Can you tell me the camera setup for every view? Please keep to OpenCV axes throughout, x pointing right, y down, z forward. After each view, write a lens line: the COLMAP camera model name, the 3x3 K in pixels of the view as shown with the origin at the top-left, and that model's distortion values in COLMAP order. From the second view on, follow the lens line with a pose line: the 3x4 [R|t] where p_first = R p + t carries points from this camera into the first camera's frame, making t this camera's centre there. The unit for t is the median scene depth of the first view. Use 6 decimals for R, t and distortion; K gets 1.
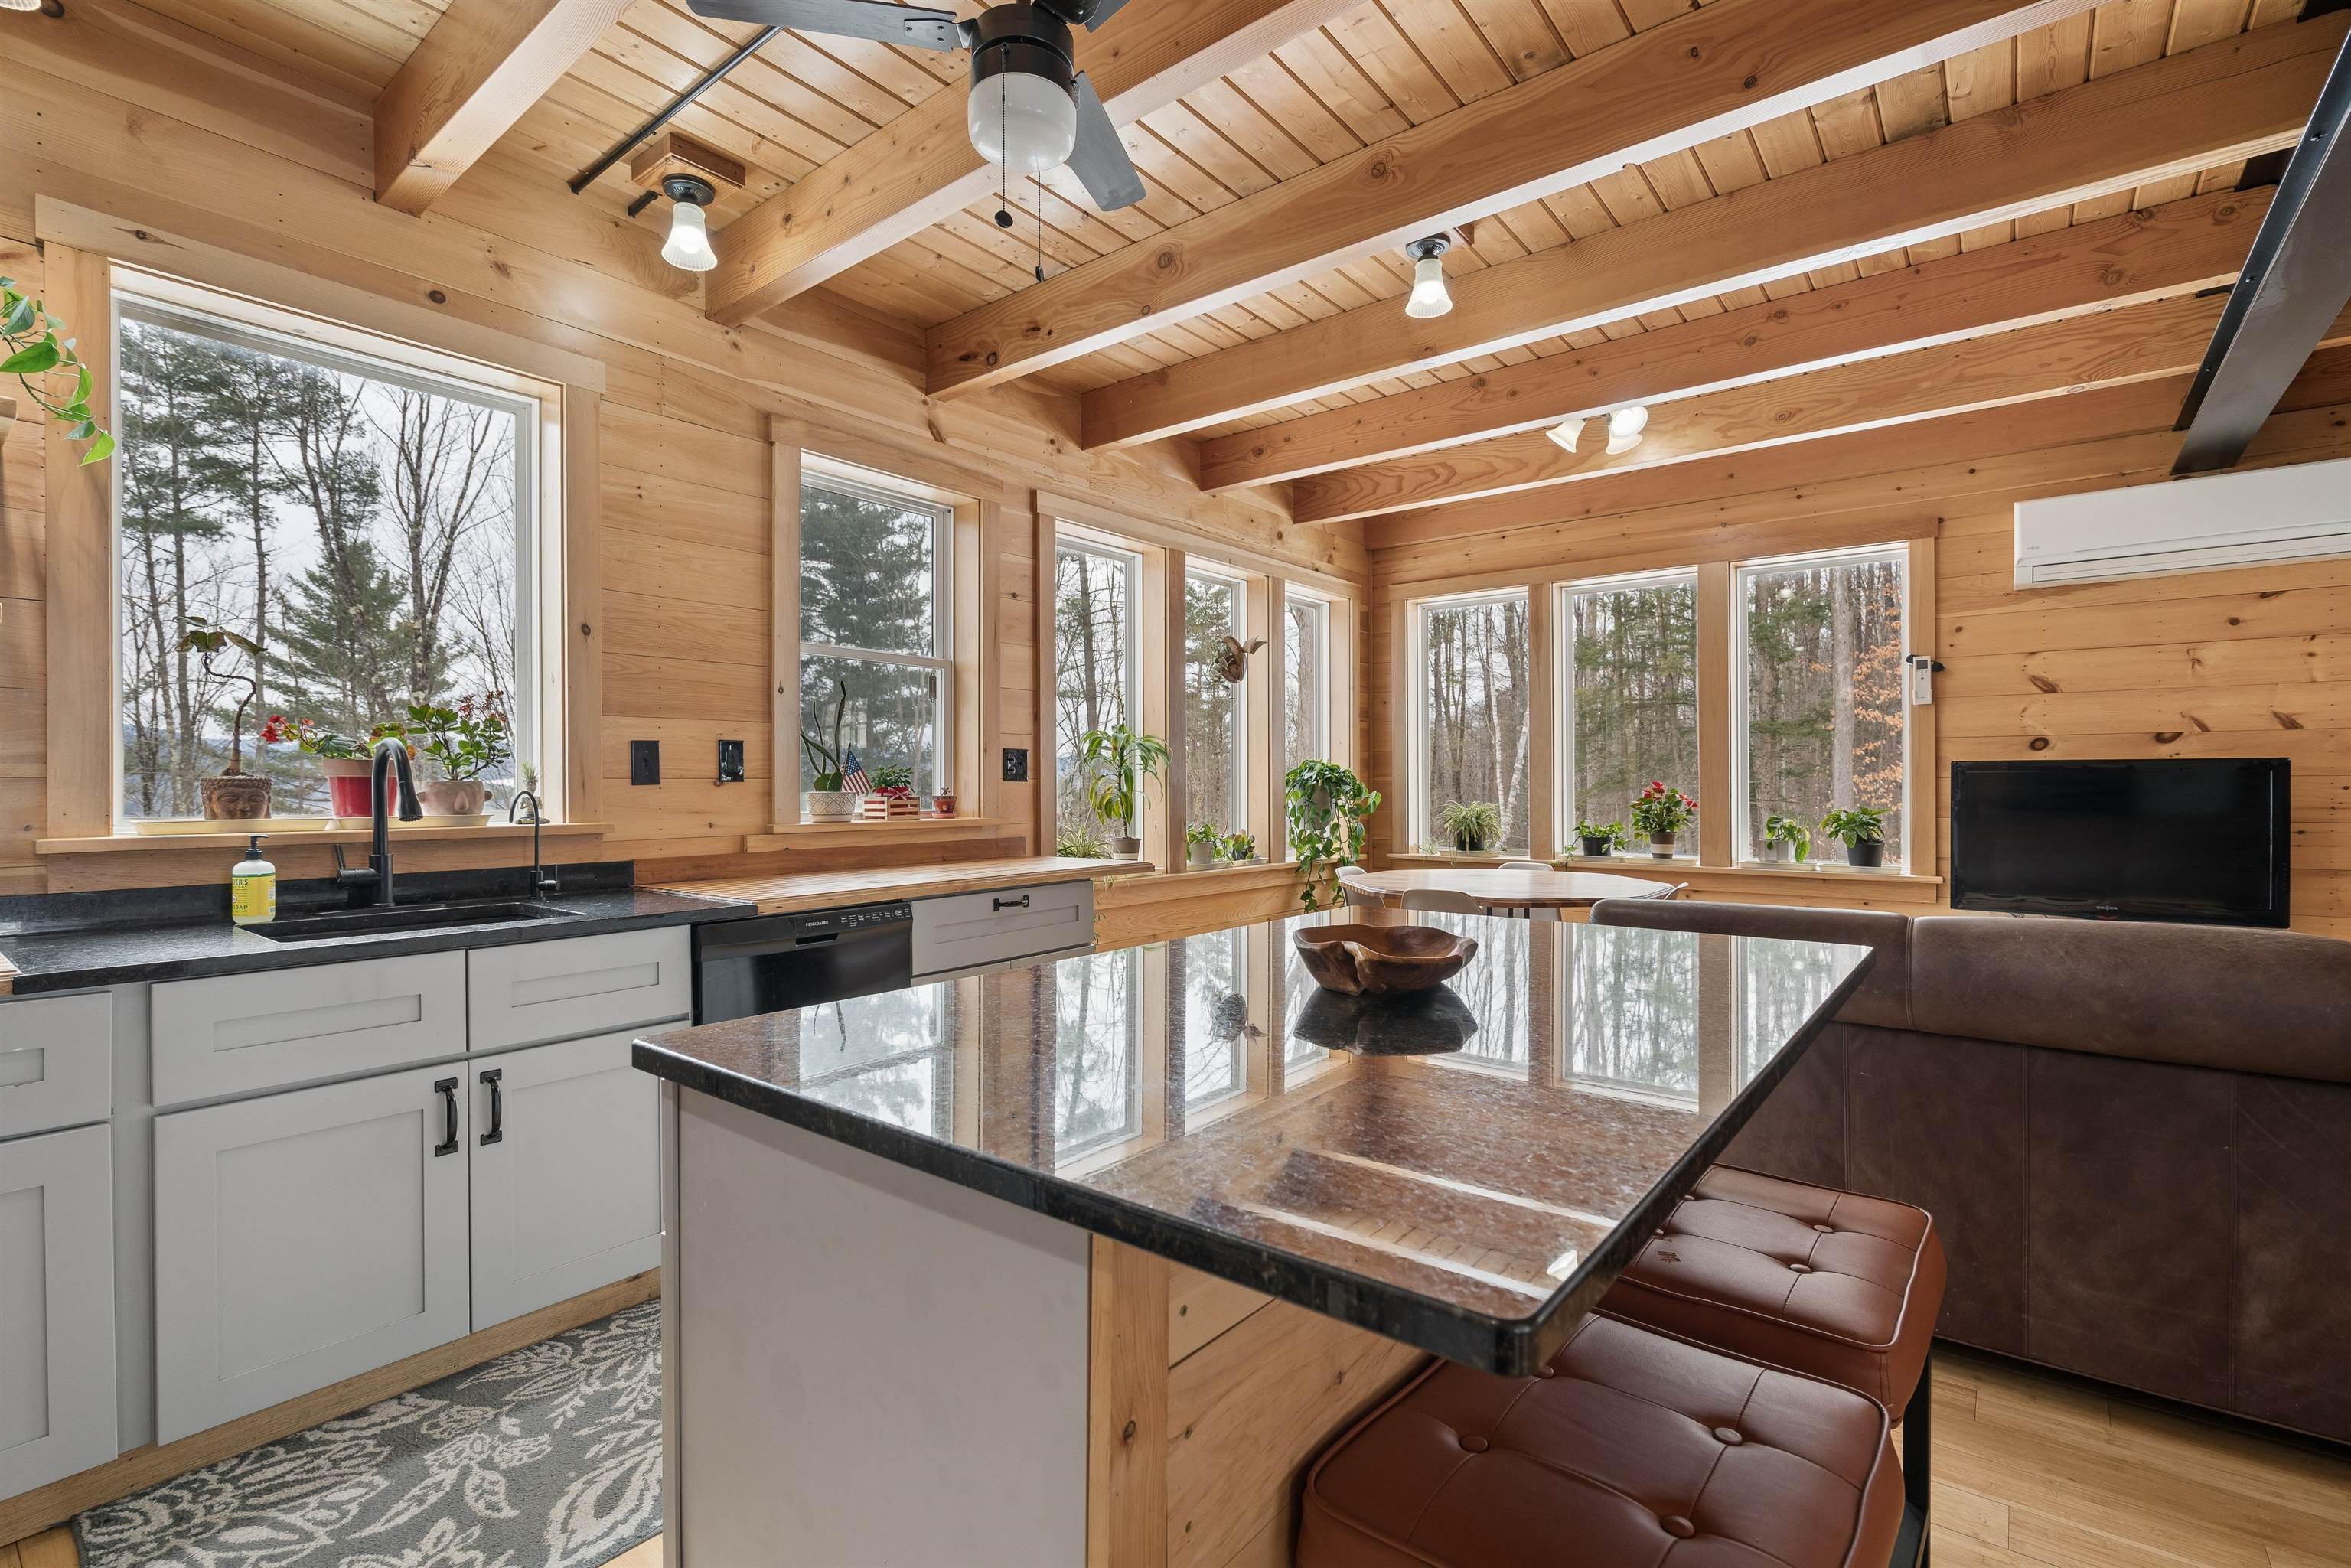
lens RADIAL K [[1076.4, 0, 1159.6], [0, 1076.4, 783.1], [0, 0, 1]] dist [-0.007960, 0.004857]
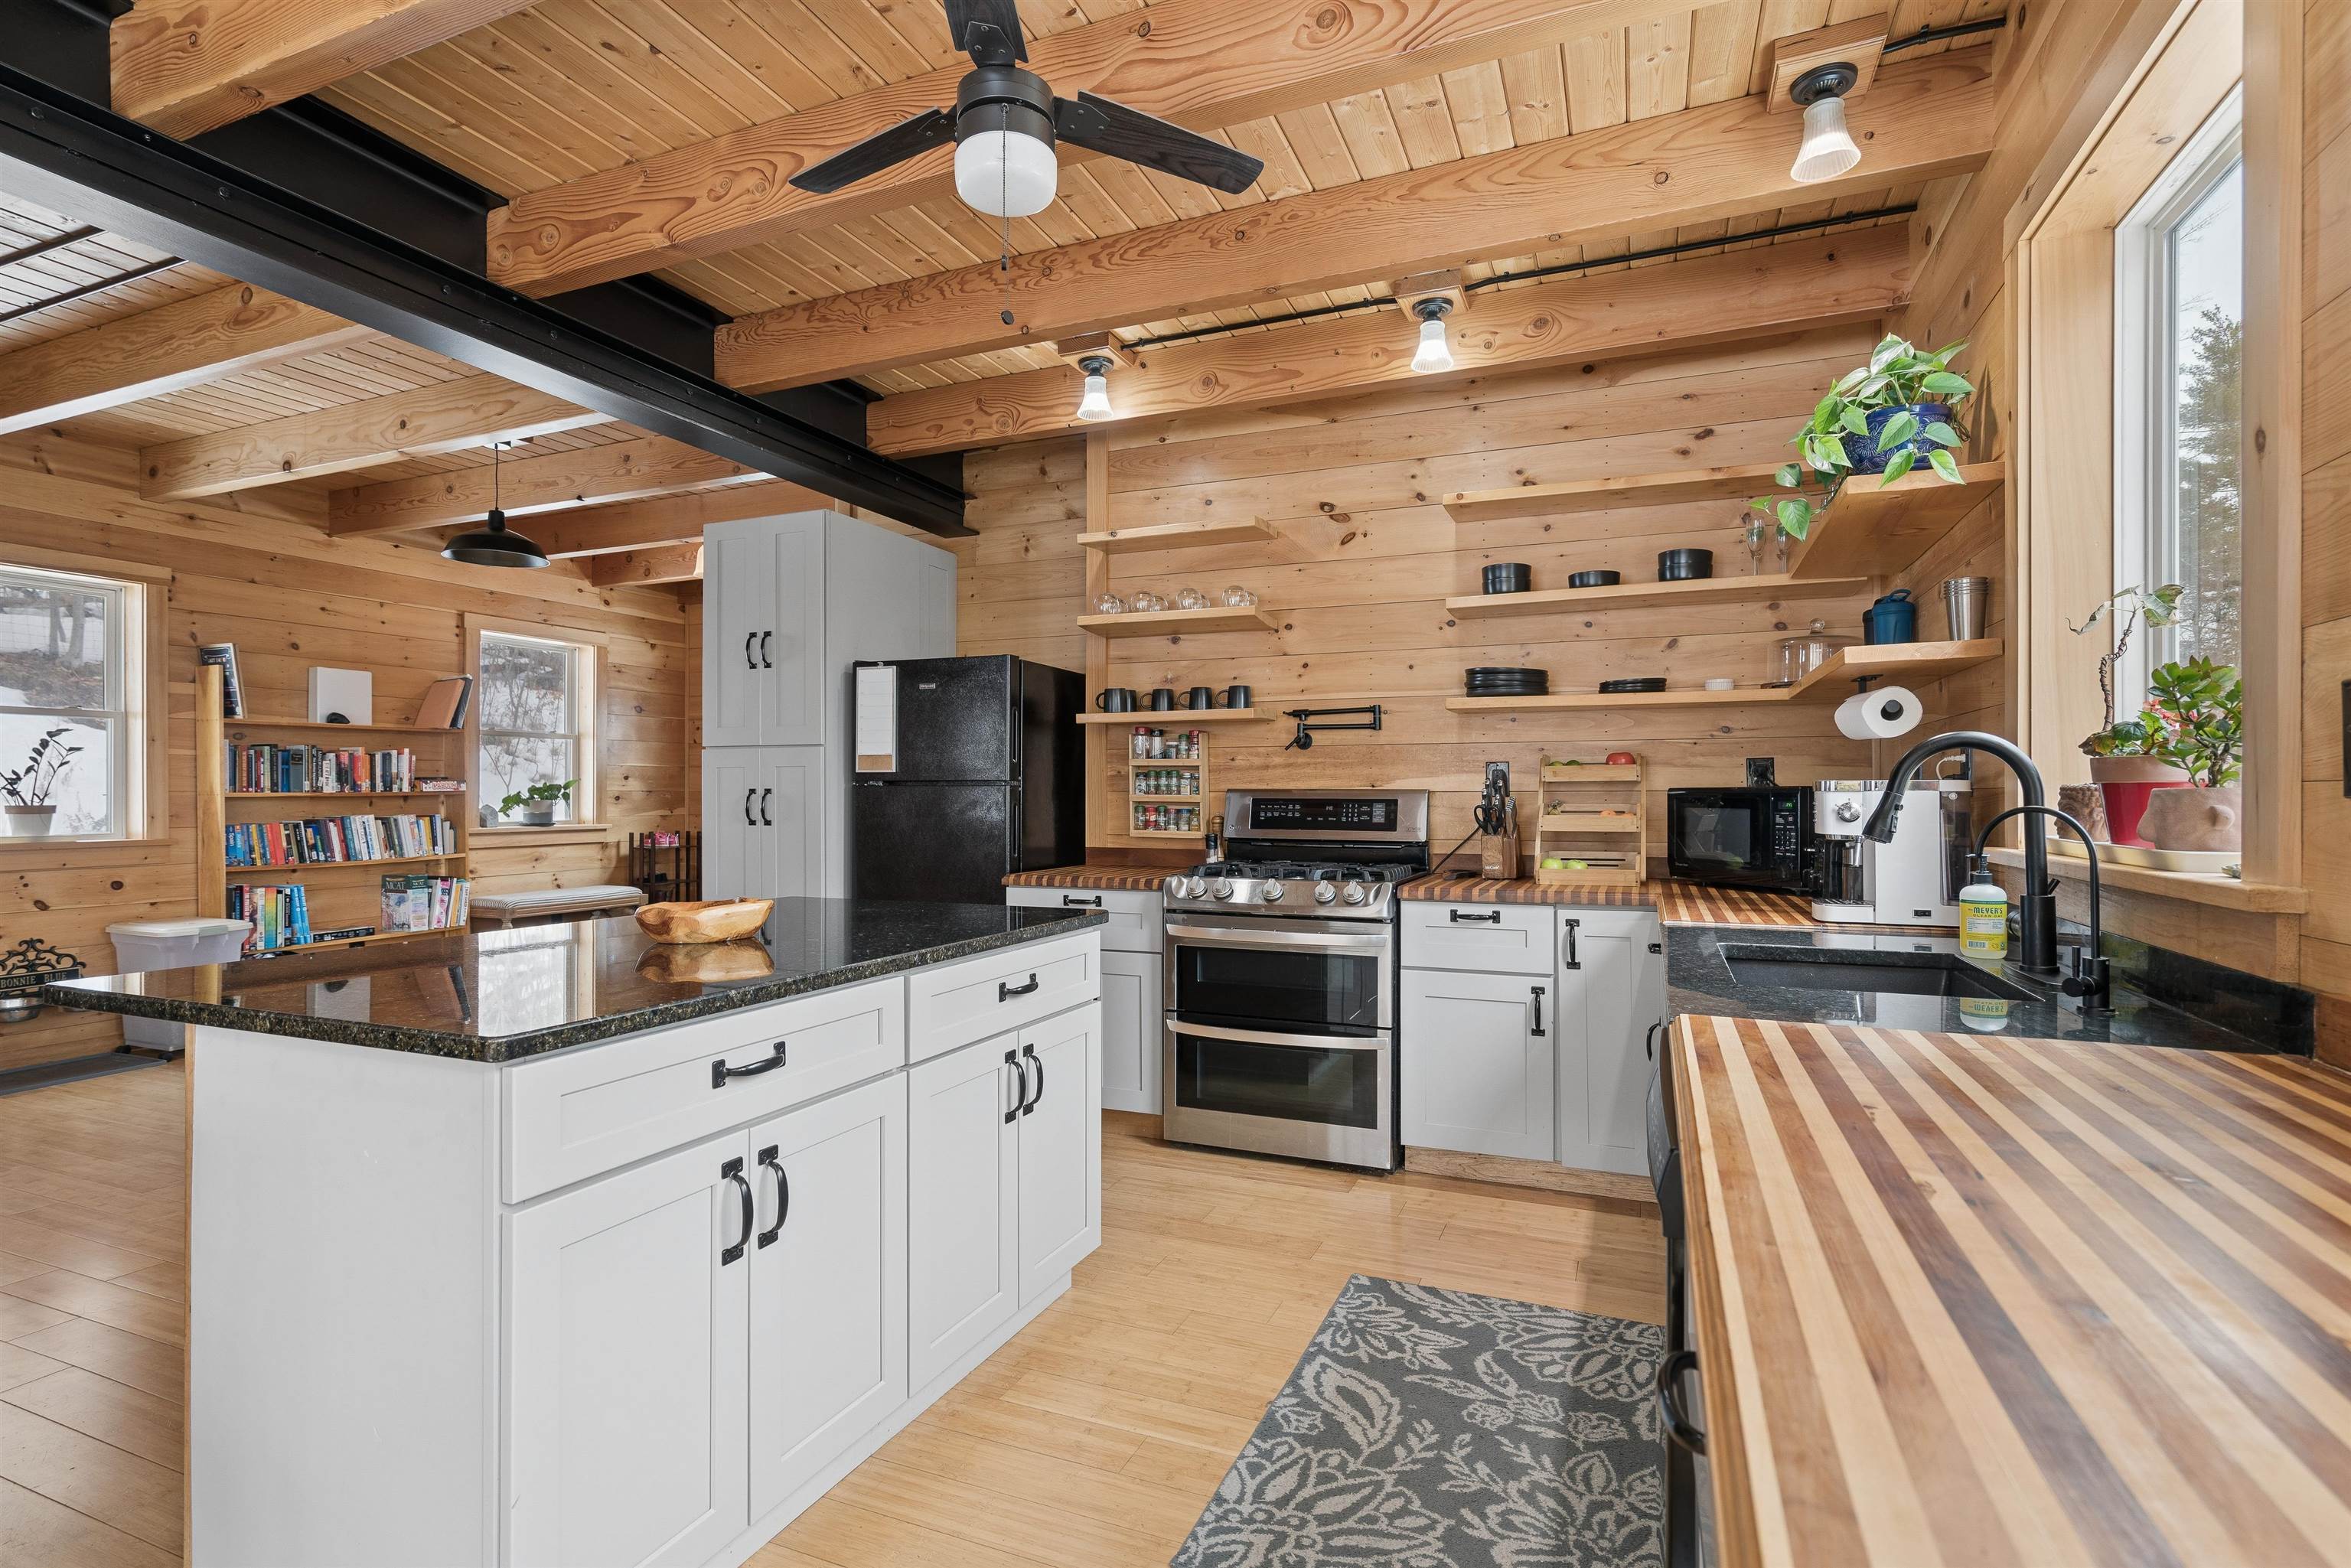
lens RADIAL K [[1135.3, 0, 1154.4], [0, 1135.3, 788.5], [0, 0, 1]] dist [-0.004544, 0.002890]
pose [[-0.964723, 0.001036, -0.263264, 0.011117], [0.002301, 0.999987, -0.004496, -0.000531], [0.263256, -0.004944, -0.964713, 0.843173]]
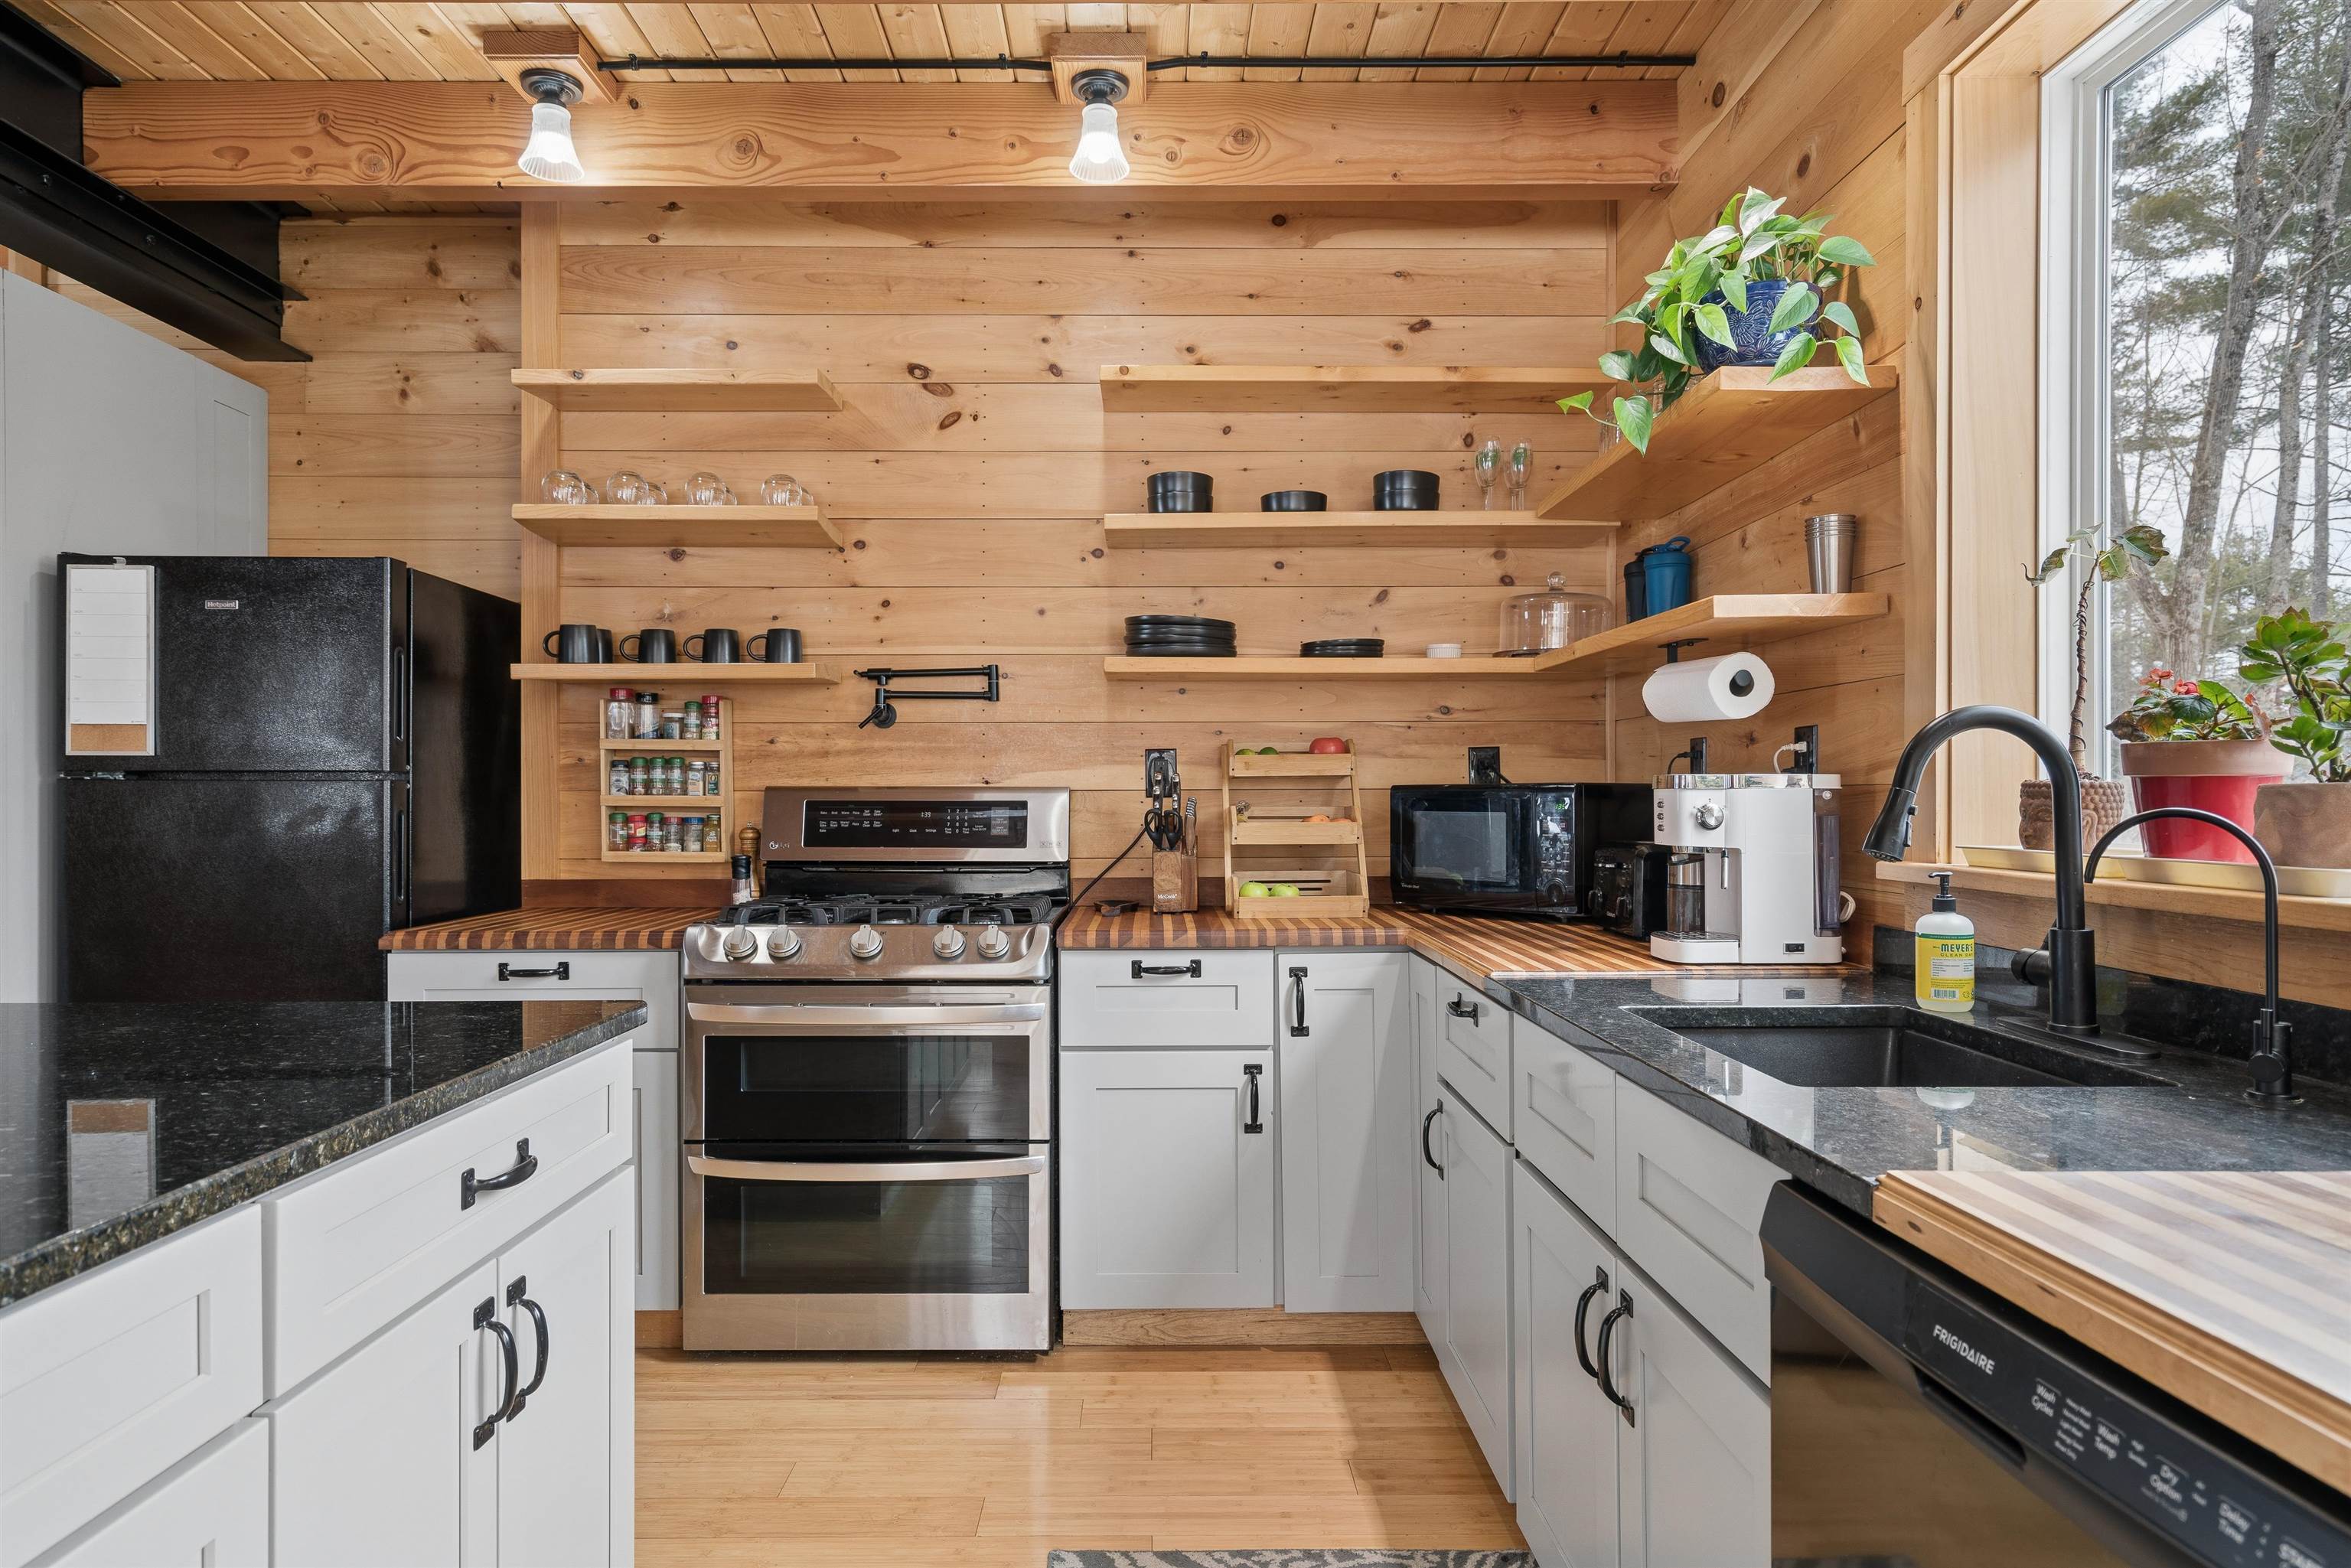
lens RADIAL K [[1417.9, 0, 1156.3], [0, 1417.9, 795.7], [0, 0, 1]] dist [0.002325, 0.005364]
pose [[-0.778602, 0.003989, -0.627505, 0.022386], [0.003375, 0.999992, 0.002169, -0.000188], [0.627508, -0.000429, -0.778610, 0.678368]]
